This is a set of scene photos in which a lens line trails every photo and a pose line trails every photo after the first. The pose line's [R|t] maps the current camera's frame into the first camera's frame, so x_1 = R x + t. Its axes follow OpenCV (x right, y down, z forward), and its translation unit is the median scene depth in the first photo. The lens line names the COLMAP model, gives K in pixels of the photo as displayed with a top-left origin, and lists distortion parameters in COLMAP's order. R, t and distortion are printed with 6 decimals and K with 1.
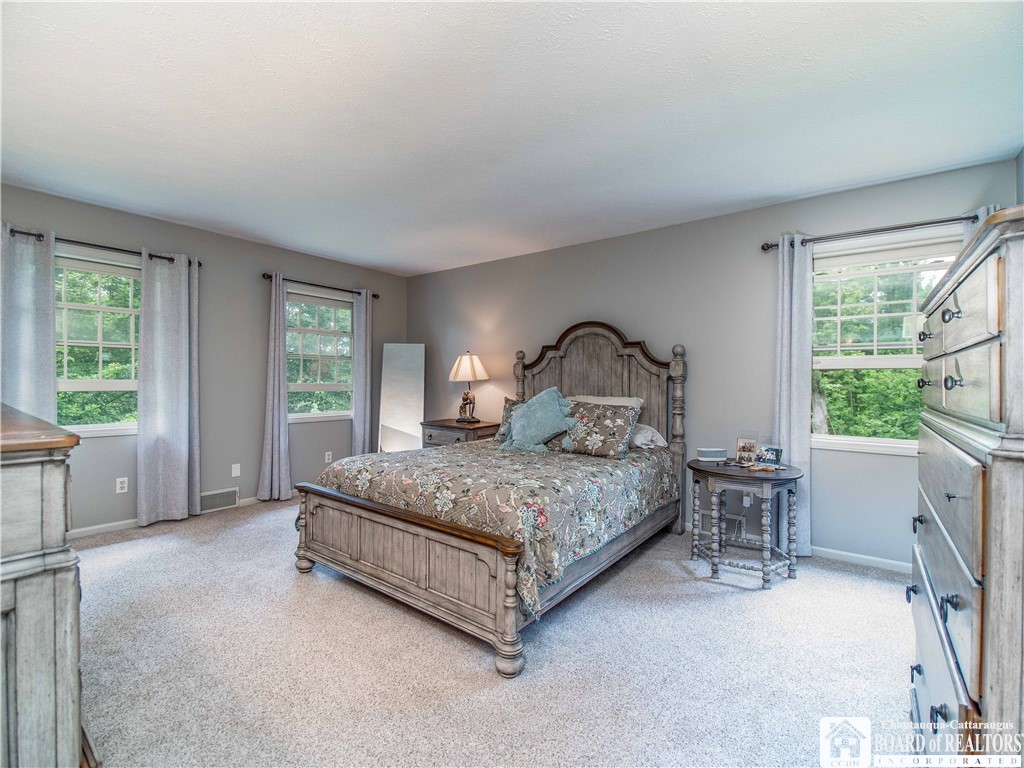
lens RADIAL K [[465.2, 0, 512.4], [0, 465.2, 381.1], [0, 0, 1]] dist [0.001179, -0.000168]
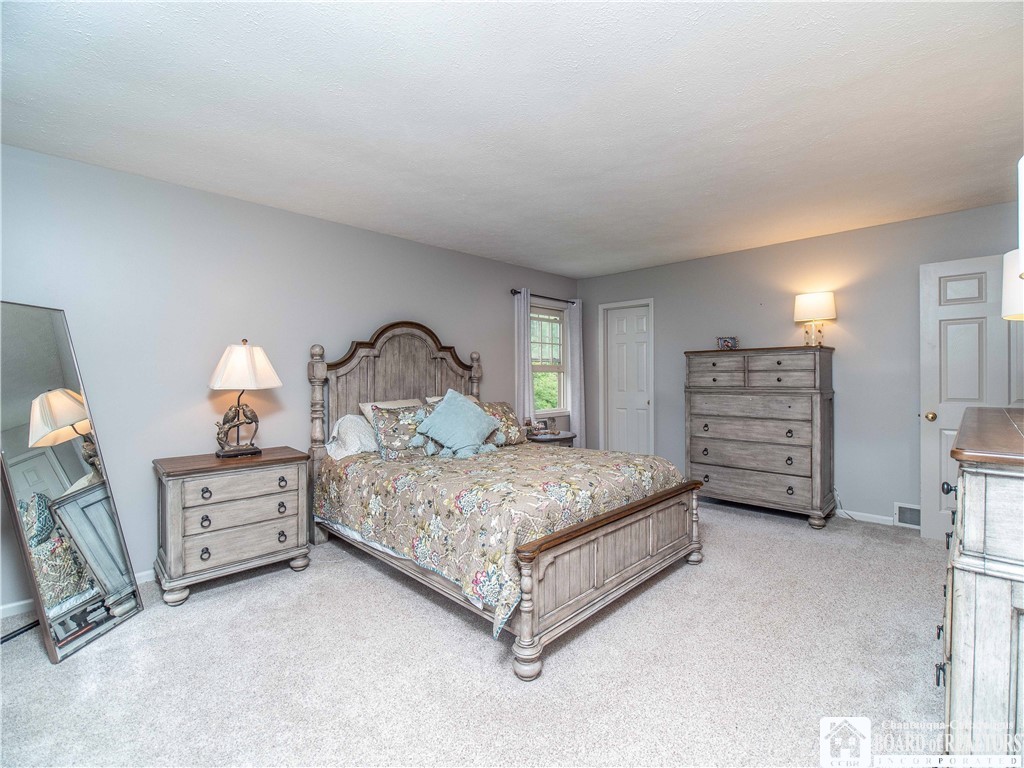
lens RADIAL K [[465.2, 0, 513.9], [0, 465.2, 379.9], [0, 0, 1]] dist [0.001179, -0.000168]
pose [[0.107408, -0.018625, 0.994041, -0.821162], [0.010059, 0.999794, 0.017646, -0.021692], [-0.994164, 0.008104, 0.107573, 0.704933]]
